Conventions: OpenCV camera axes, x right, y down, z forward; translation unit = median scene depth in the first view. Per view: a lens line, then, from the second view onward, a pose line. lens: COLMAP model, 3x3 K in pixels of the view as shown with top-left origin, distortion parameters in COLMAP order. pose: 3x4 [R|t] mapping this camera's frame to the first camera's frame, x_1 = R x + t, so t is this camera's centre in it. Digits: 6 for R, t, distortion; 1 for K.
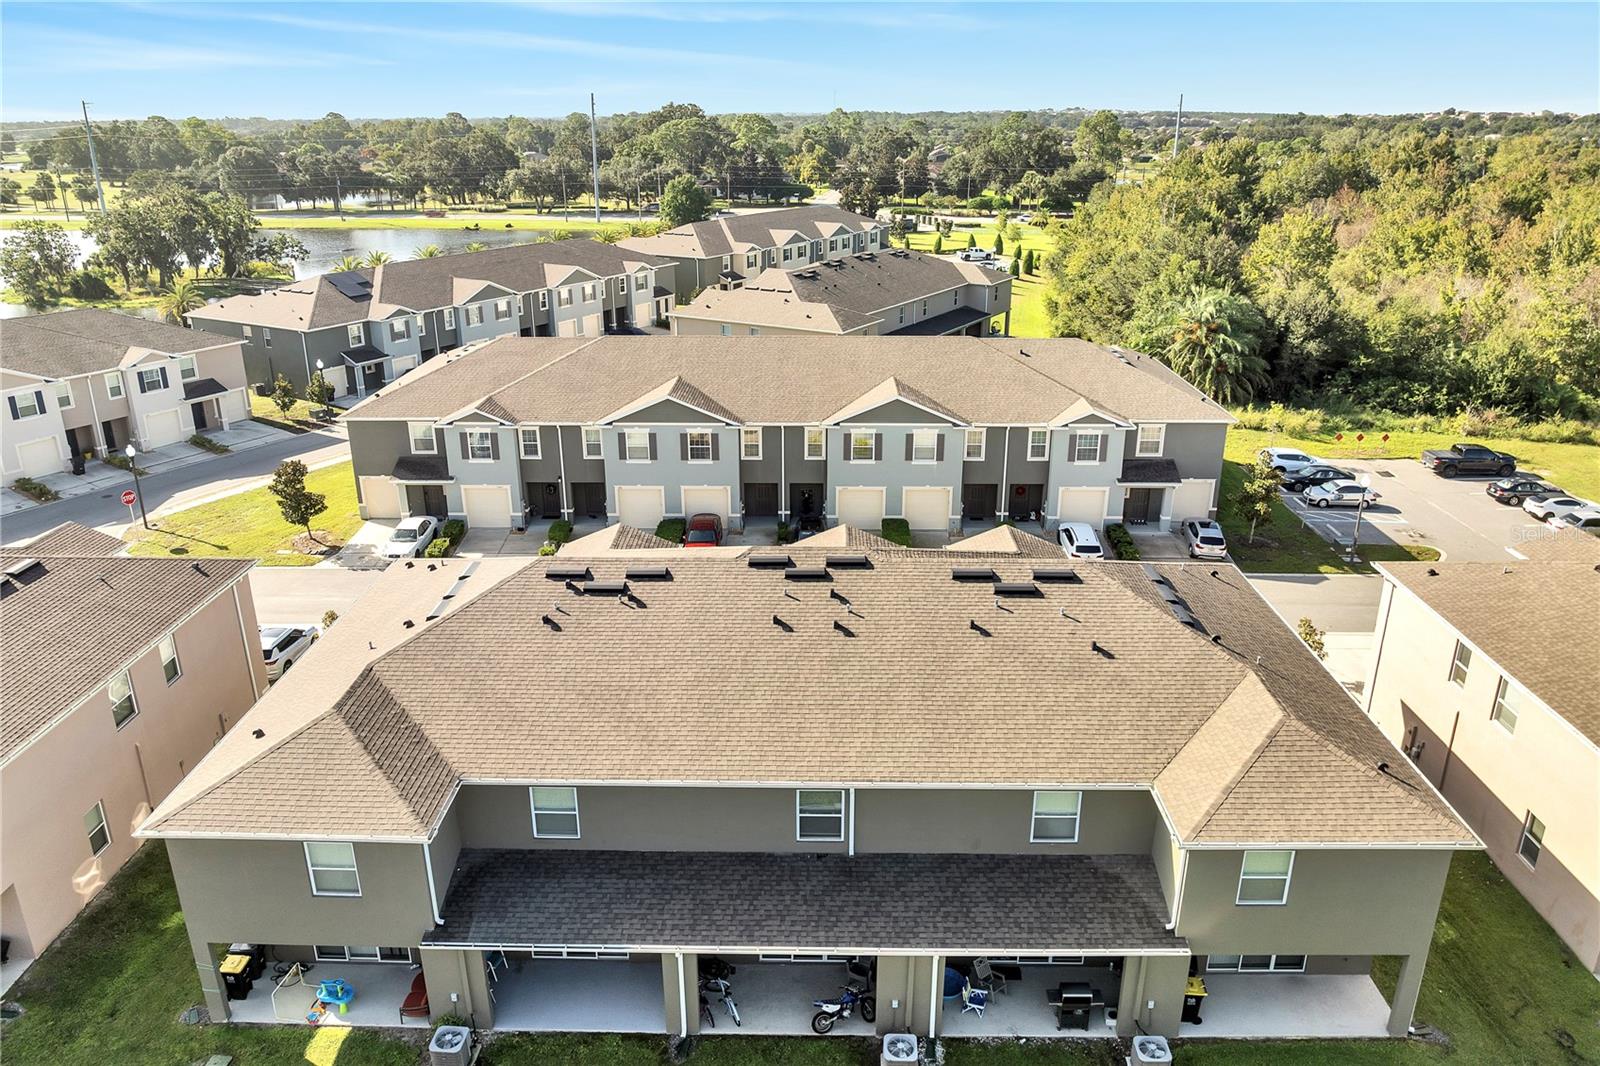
lens RADIAL K [[1143.3, 0, 800.0], [0, 1143.3, 533.0], [0, 0, 1]] dist [-0.041974, 0.010670]
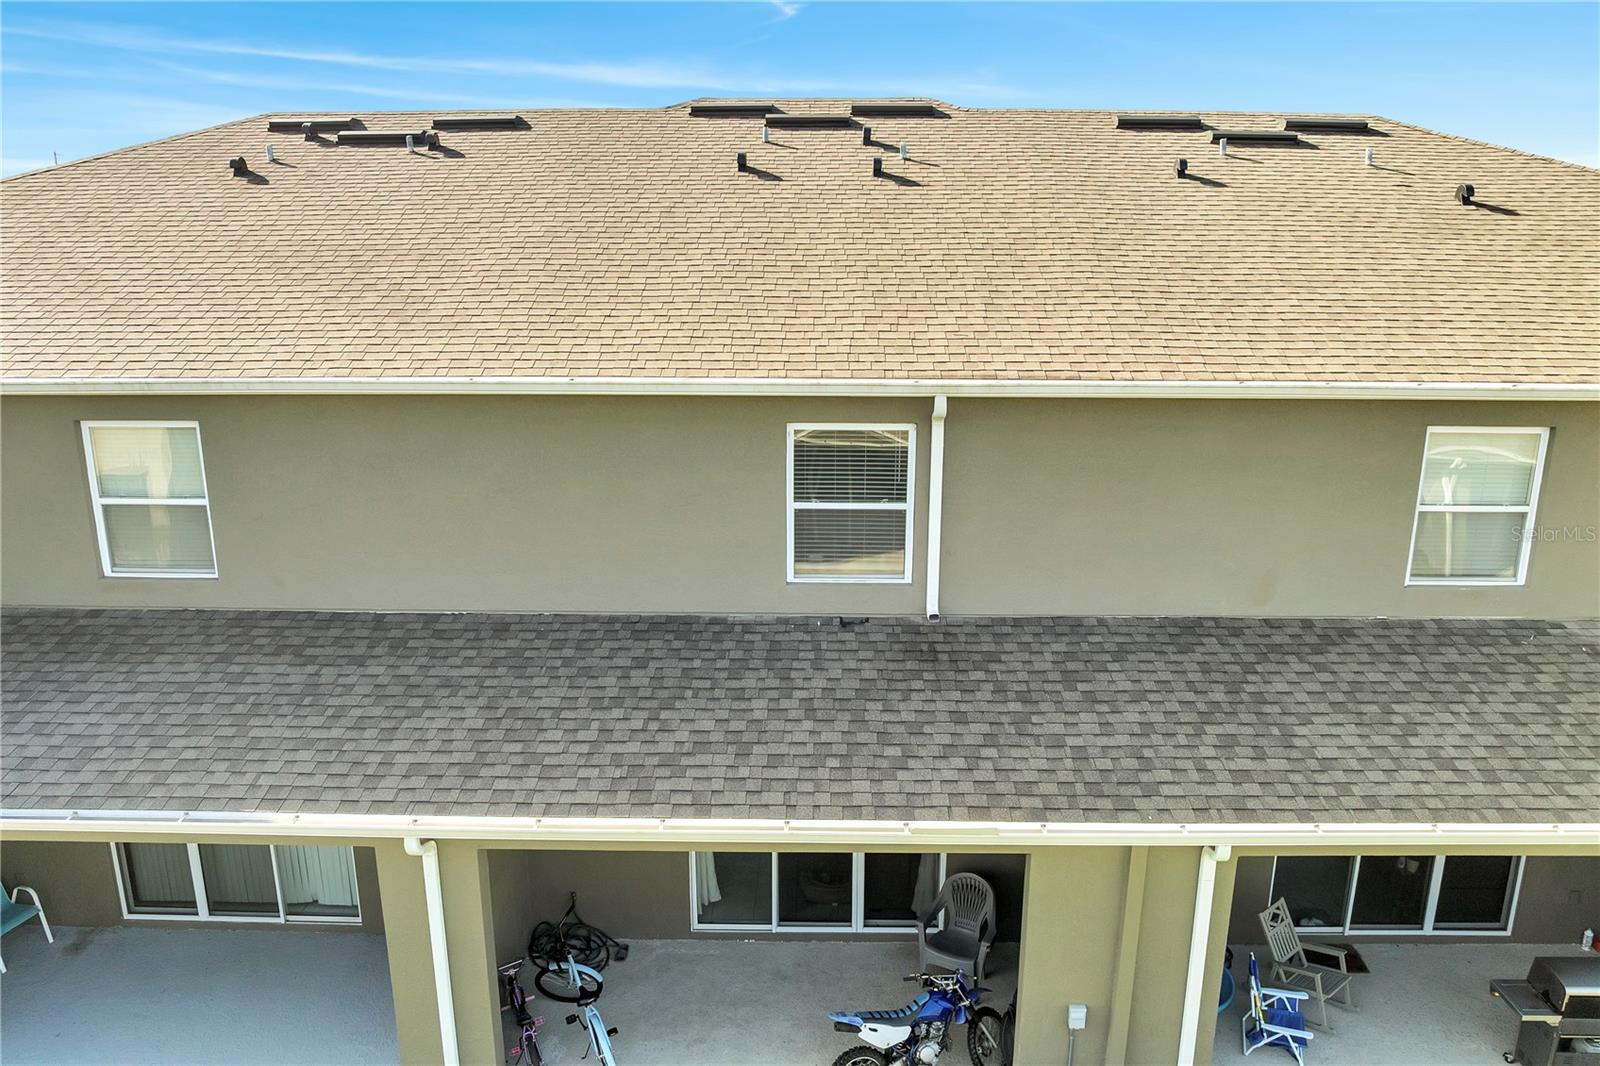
lens RADIAL K [[1144.1, 0, 800.0], [0, 1144.1, 533.0], [0, 0, 1]] dist [-0.039058, -0.000931]
pose [[0.999986, 0.004107, 0.003368, 0.000250], [-0.003749, 0.994949, -0.100315, 0.302011], [-0.003763, 0.100301, 0.994950, 0.644142]]
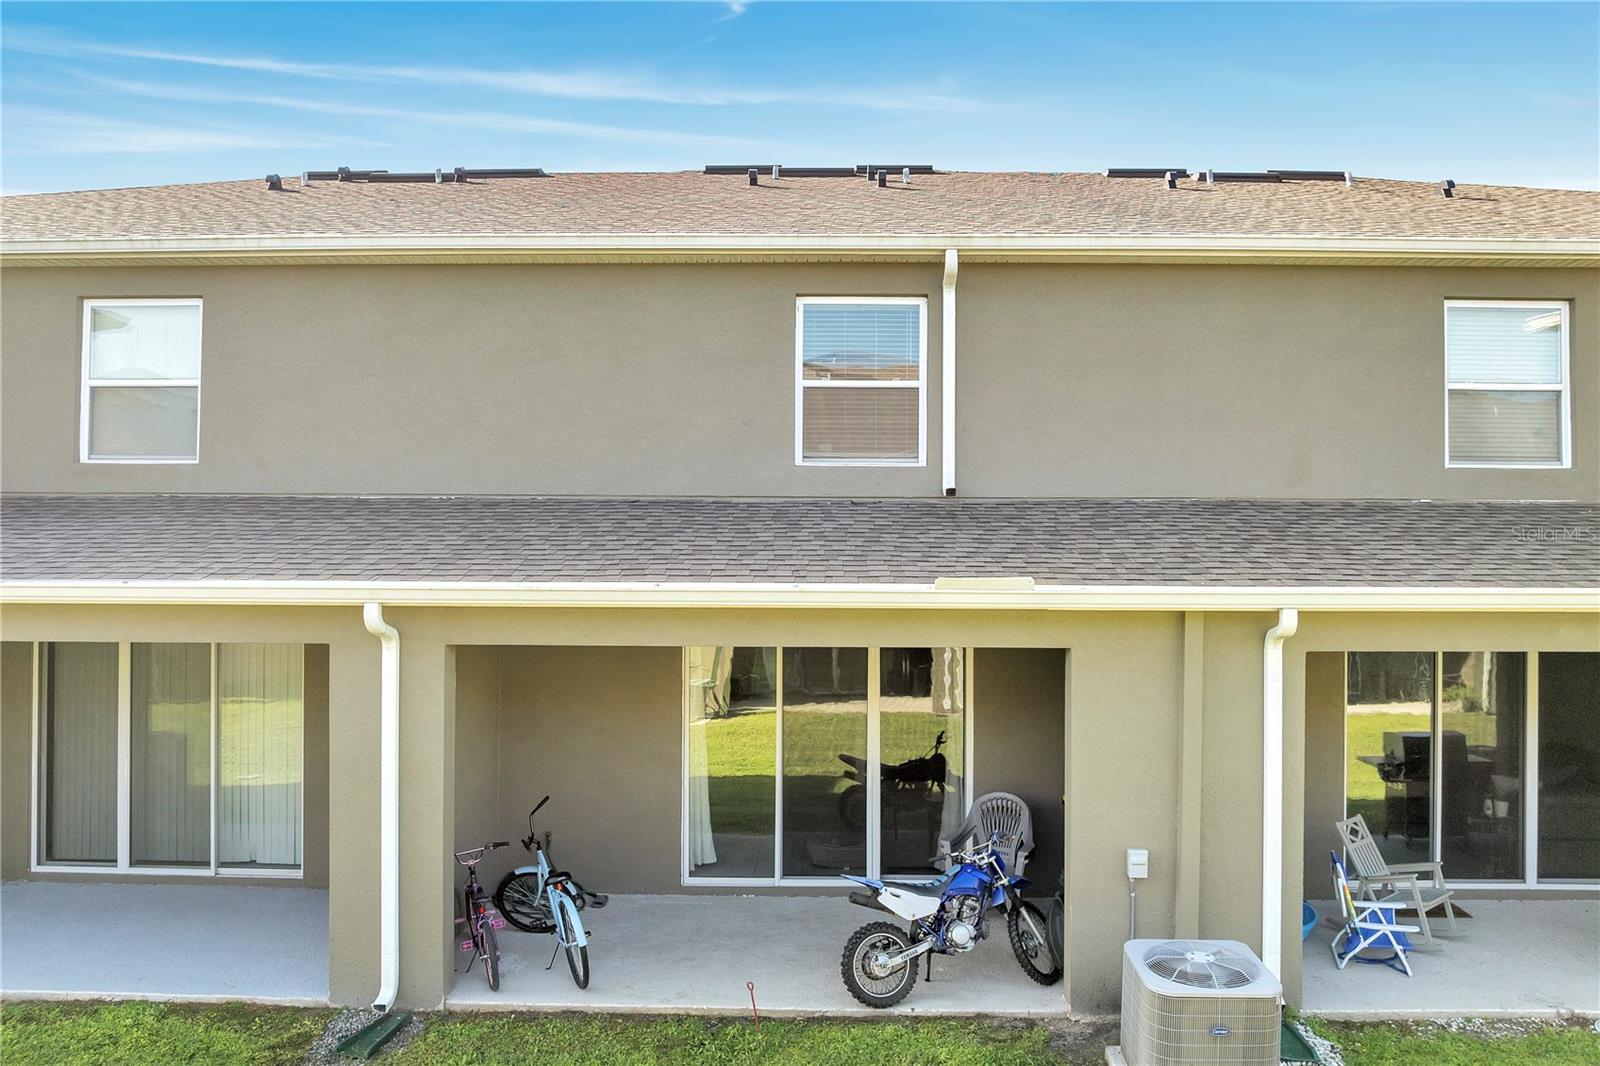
lens RADIAL K [[1143.3, 0, 800.0], [0, 1143.3, 533.0], [0, 0, 1]] dist [-0.041974, 0.010670]
pose [[0.999953, 0.009715, -0.000214, -0.000939], [-0.009111, 0.929673, -0.368274, 0.436850], [-0.003379, 0.368259, 0.929717, 0.697498]]
